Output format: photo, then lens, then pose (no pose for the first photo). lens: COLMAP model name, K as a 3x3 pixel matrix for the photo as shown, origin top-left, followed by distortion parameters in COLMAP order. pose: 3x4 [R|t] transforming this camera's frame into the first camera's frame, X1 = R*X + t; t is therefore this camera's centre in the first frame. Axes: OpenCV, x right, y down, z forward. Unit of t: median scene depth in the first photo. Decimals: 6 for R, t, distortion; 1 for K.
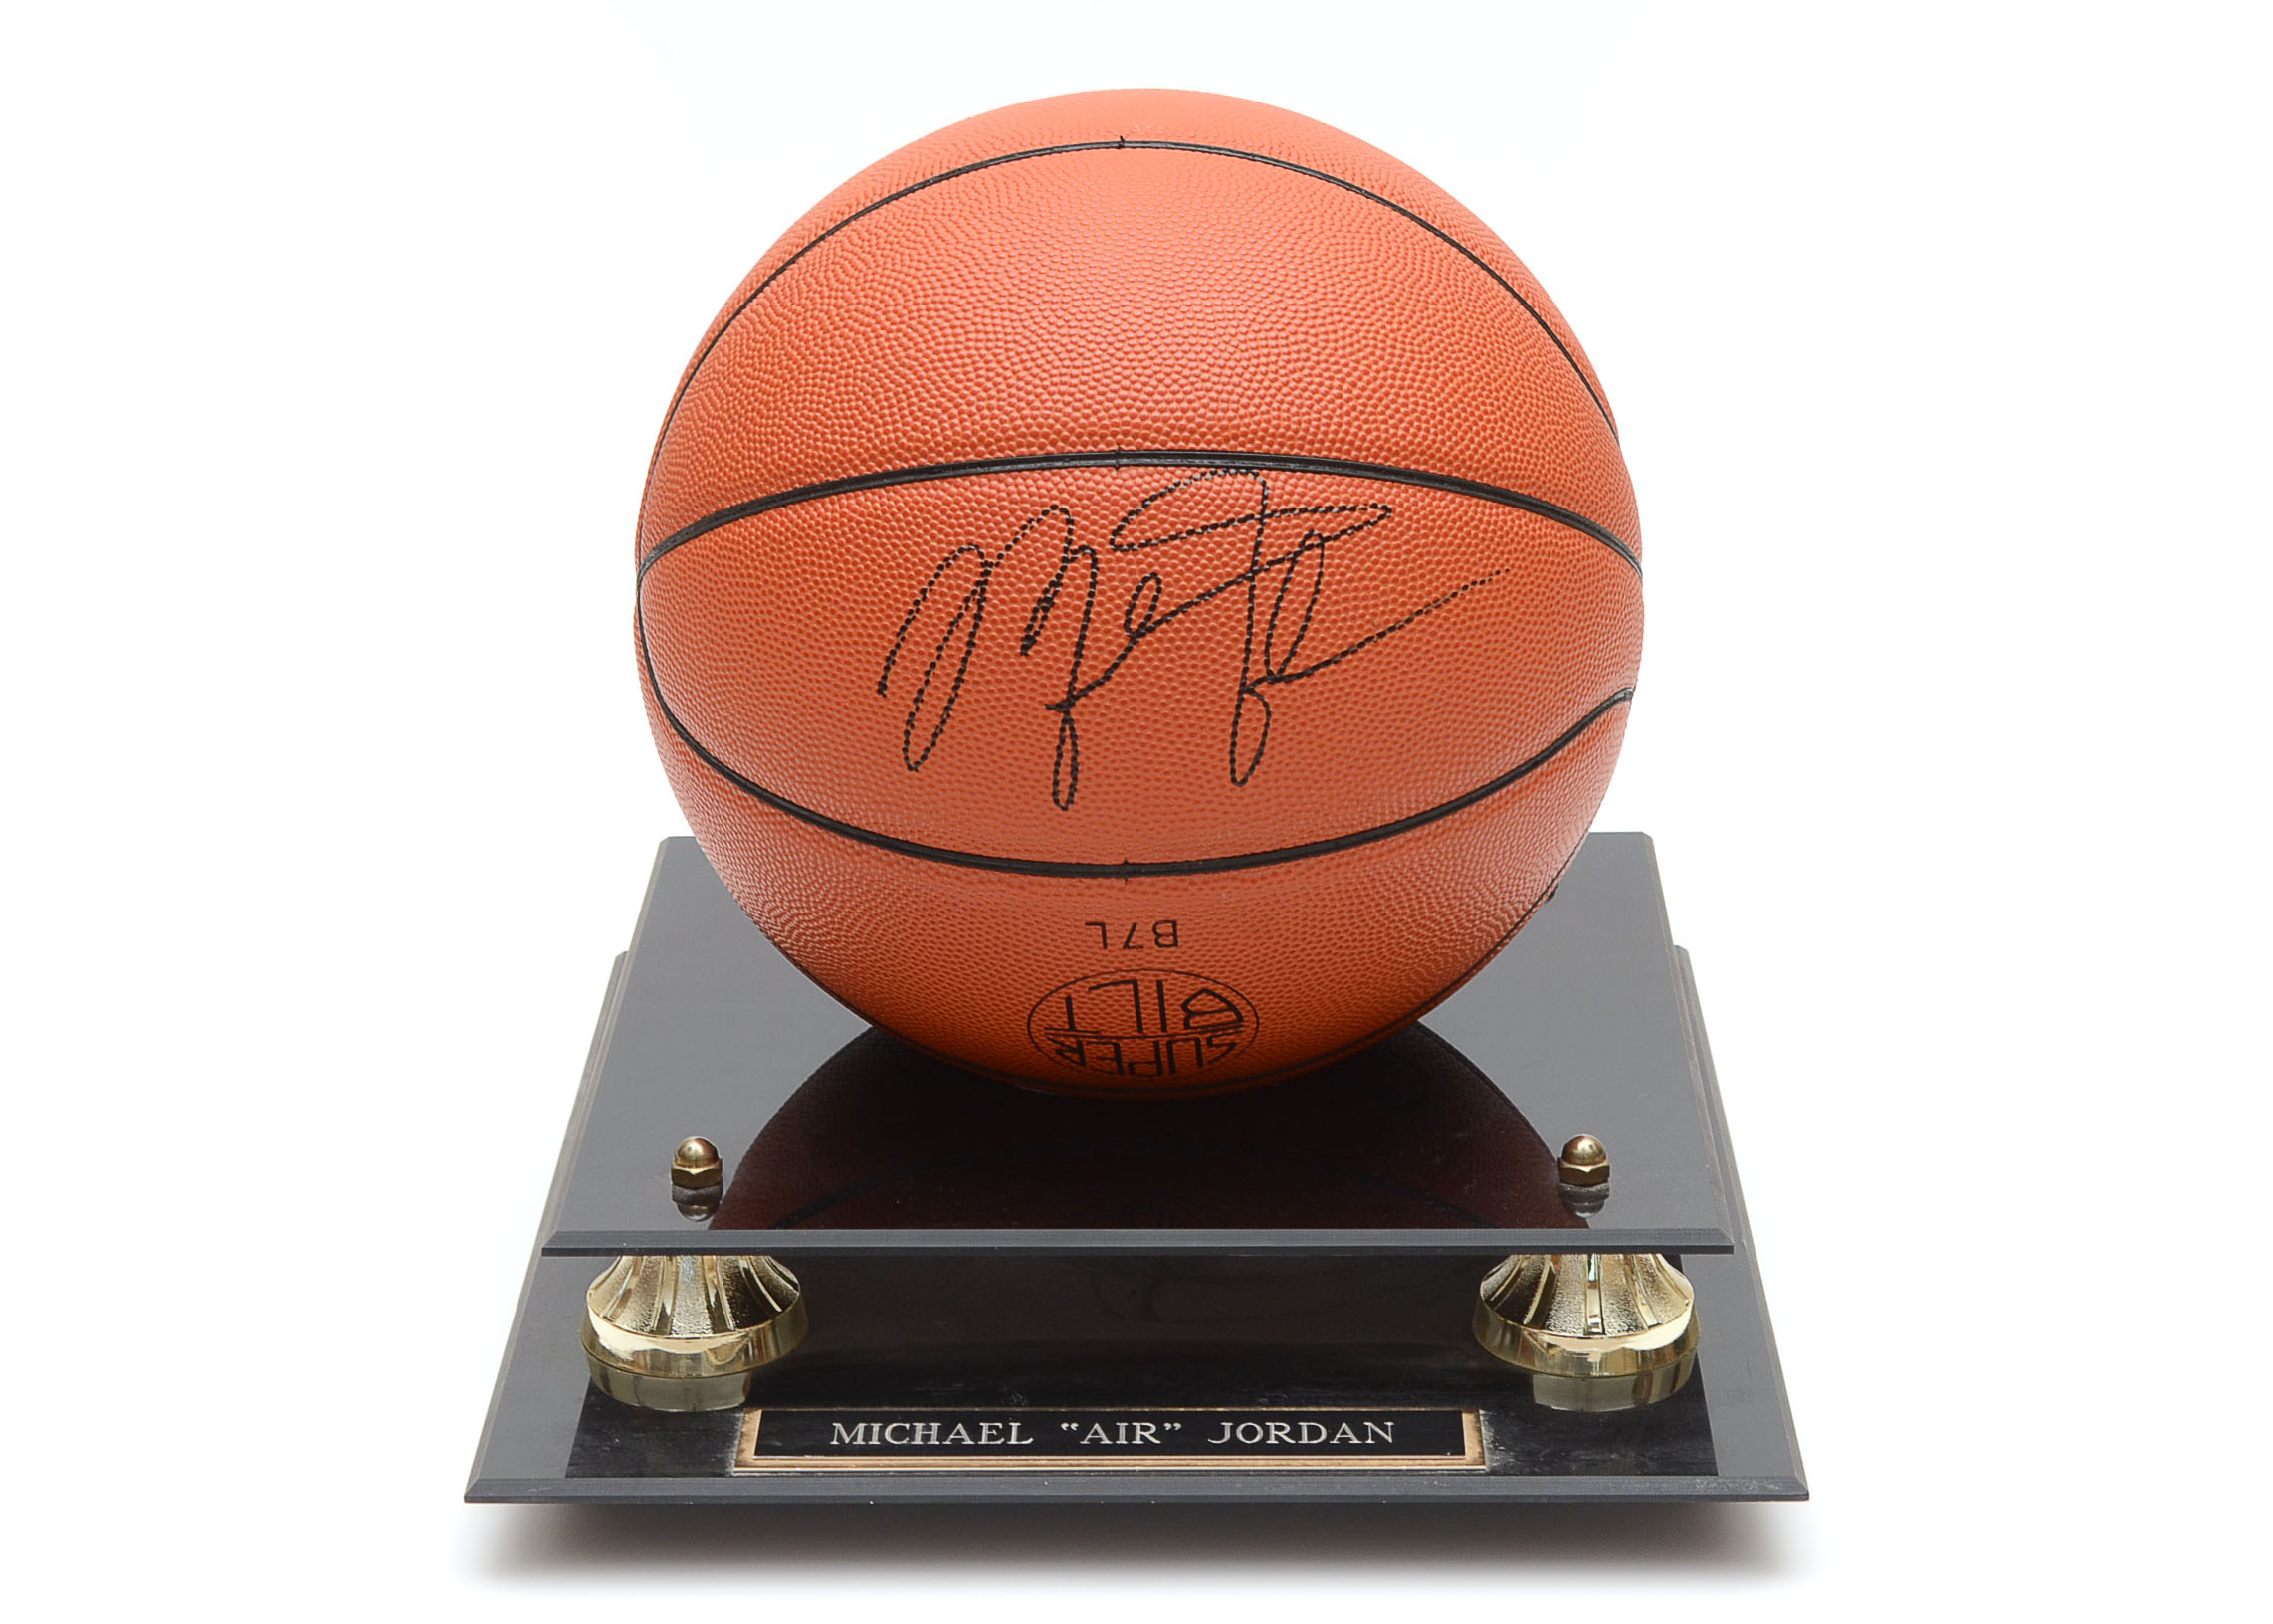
lens RADIAL K [[5320.0, 0, 1144.0], [0, 5320.0, 811.8], [0, 0, 1]] dist [0.050391, 0.000000]
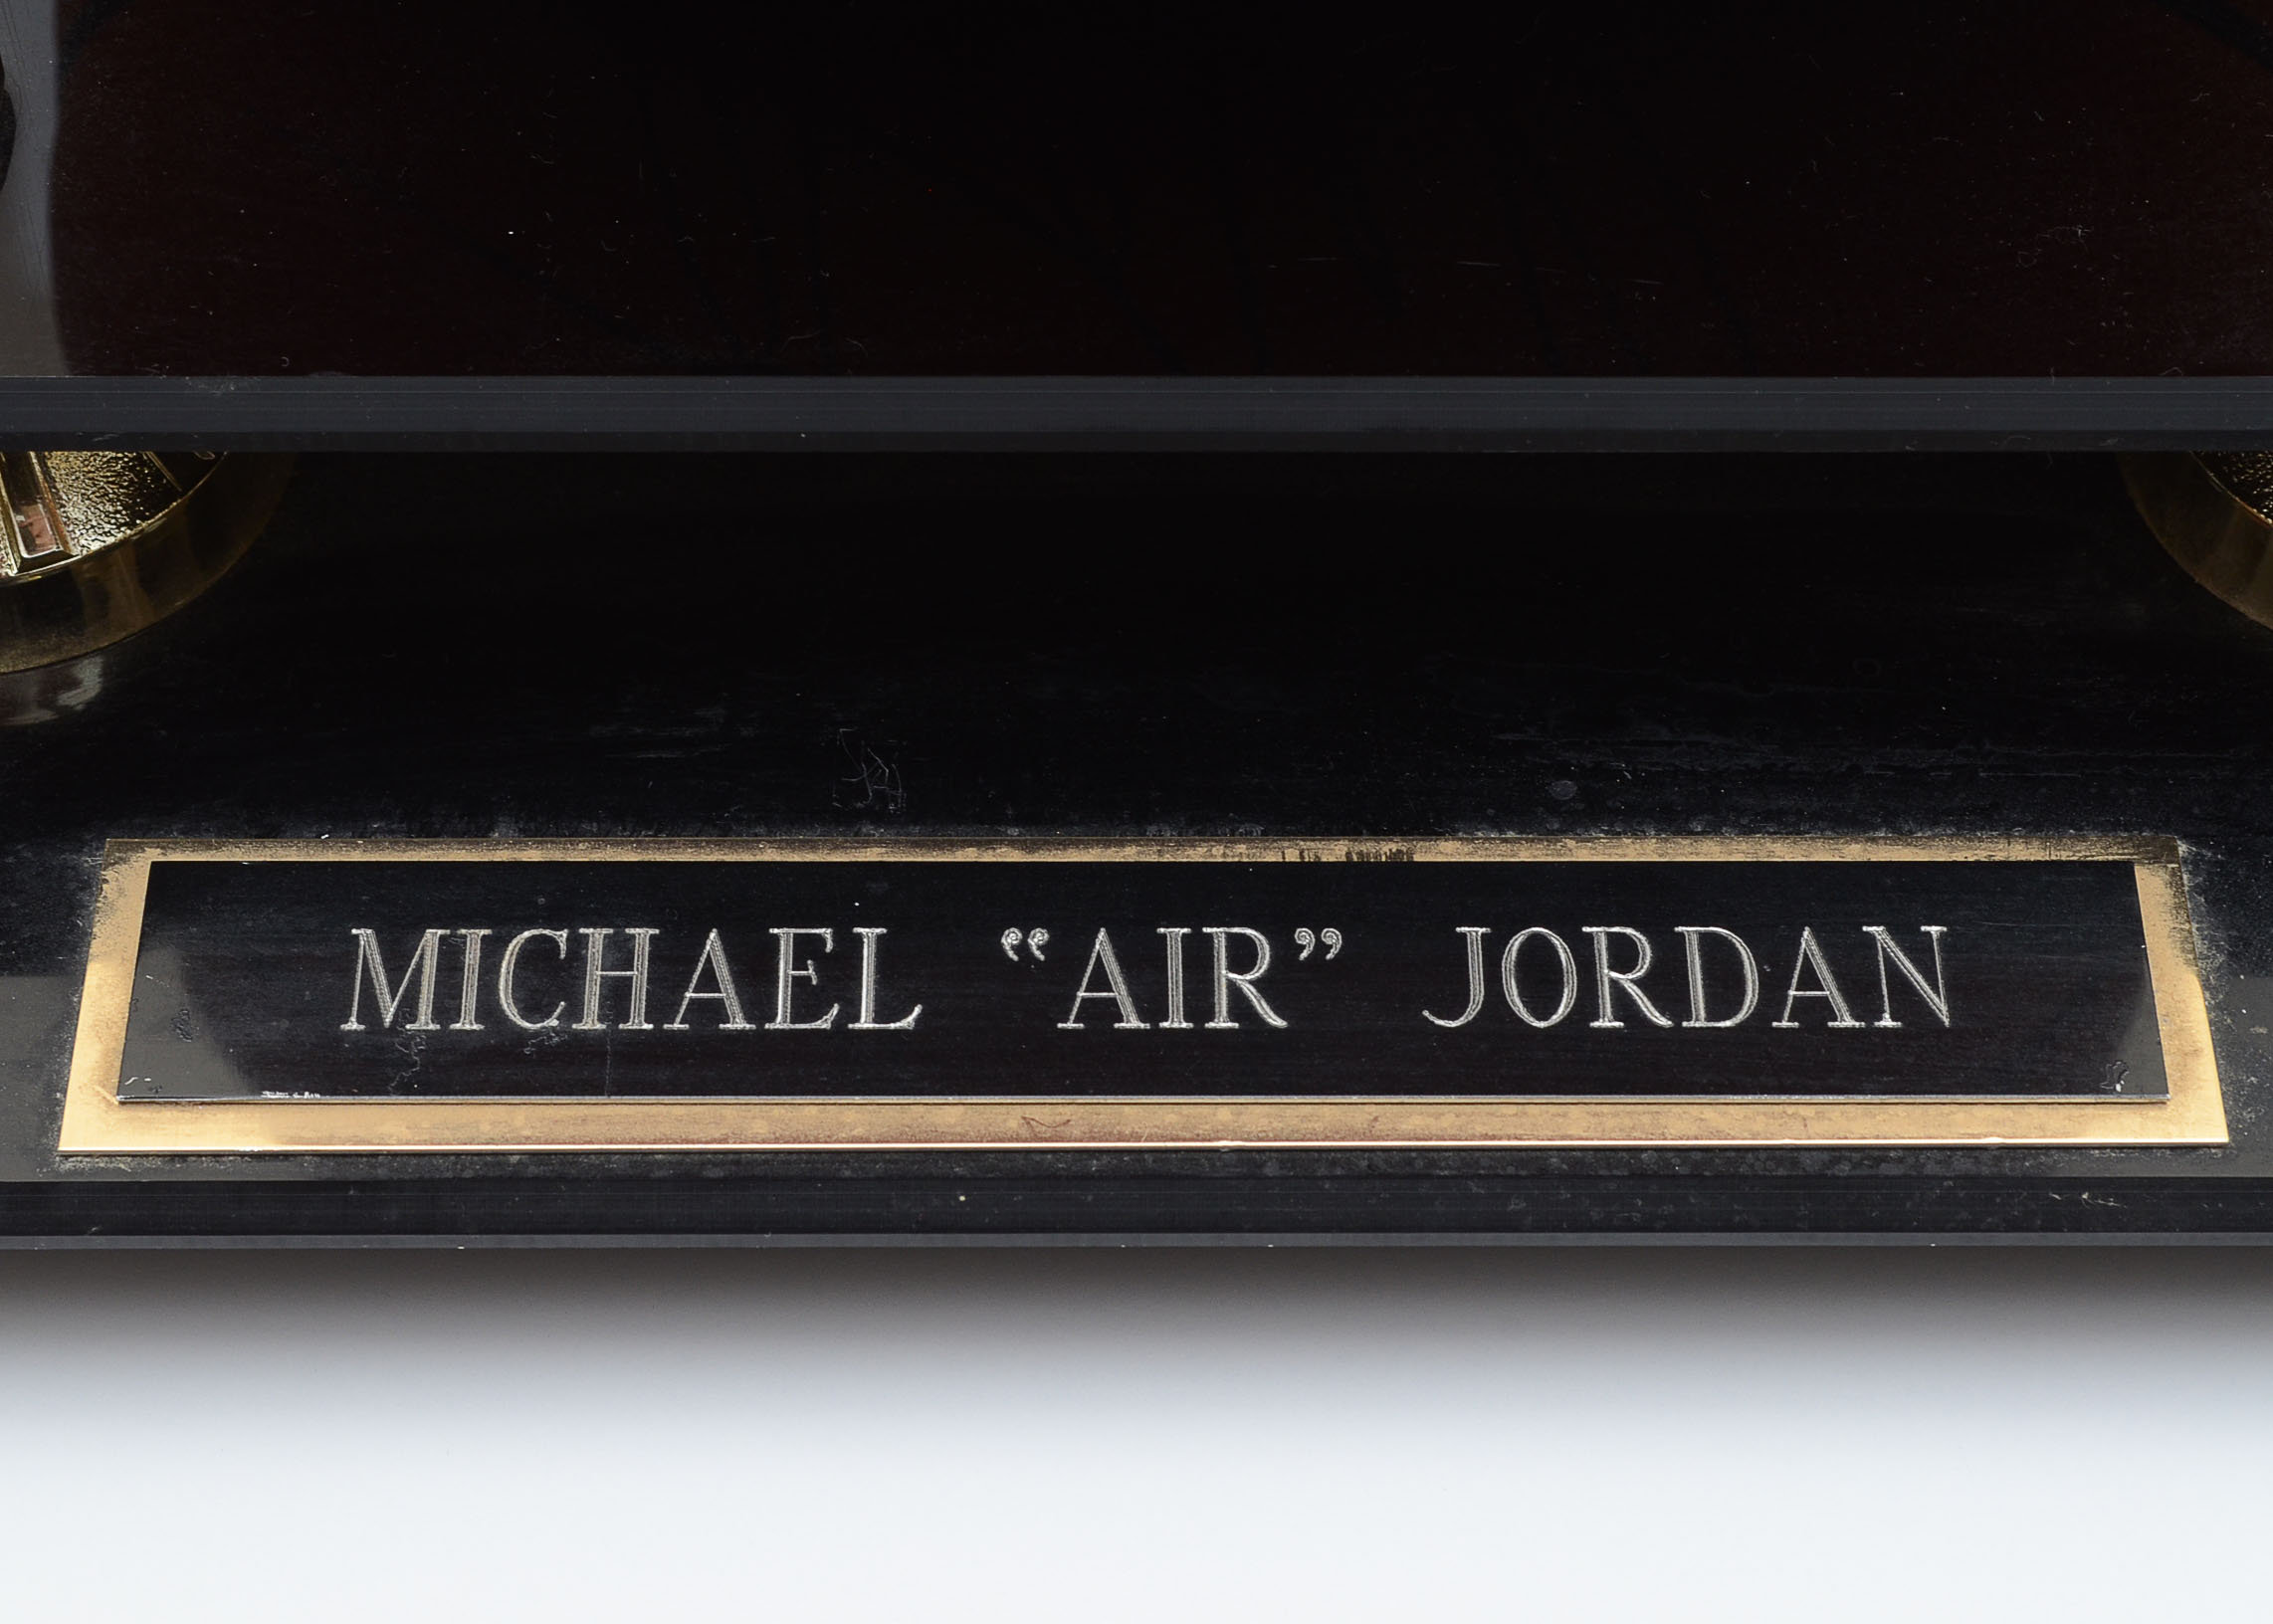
lens RADIAL K [[5182.4, 0, 1141.0], [0, 5182.4, 815.0], [0, 0, 1]] dist [0.046775, 0.000000]
pose [[0.999839, -0.008506, 0.015816, -0.011704], [-0.001277, 0.844828, 0.535036, -0.074891], [-0.017913, -0.534970, 0.844681, 0.717085]]
